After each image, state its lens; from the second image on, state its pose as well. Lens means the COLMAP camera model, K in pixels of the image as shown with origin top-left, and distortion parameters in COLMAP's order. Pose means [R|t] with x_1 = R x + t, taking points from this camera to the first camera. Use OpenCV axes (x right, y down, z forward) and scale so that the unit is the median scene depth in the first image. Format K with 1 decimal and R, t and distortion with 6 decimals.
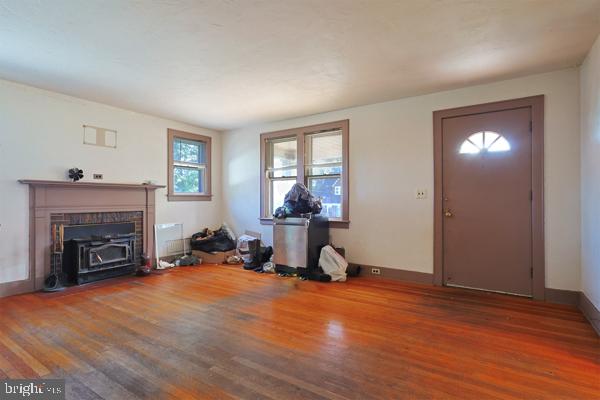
lens RADIAL K [[294.6, 0, 301.5], [0, 294.6, 200.5], [0, 0, 1]] dist [-0.002454, 0.000005]
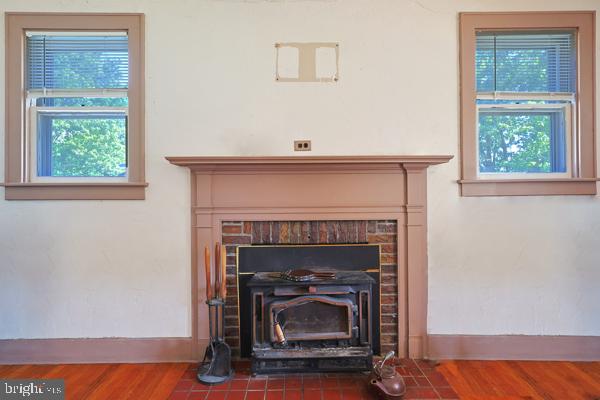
lens RADIAL K [[294.6, 0, 301.5], [0, 294.6, 200.5], [0, 0, 1]] dist [-0.002454, 0.000005]
pose [[0.550288, -0.003073, -0.834970, -0.293861], [0.006959, 0.999975, 0.000906, 0.007306], [0.834946, -0.006309, 0.550295, 0.735999]]
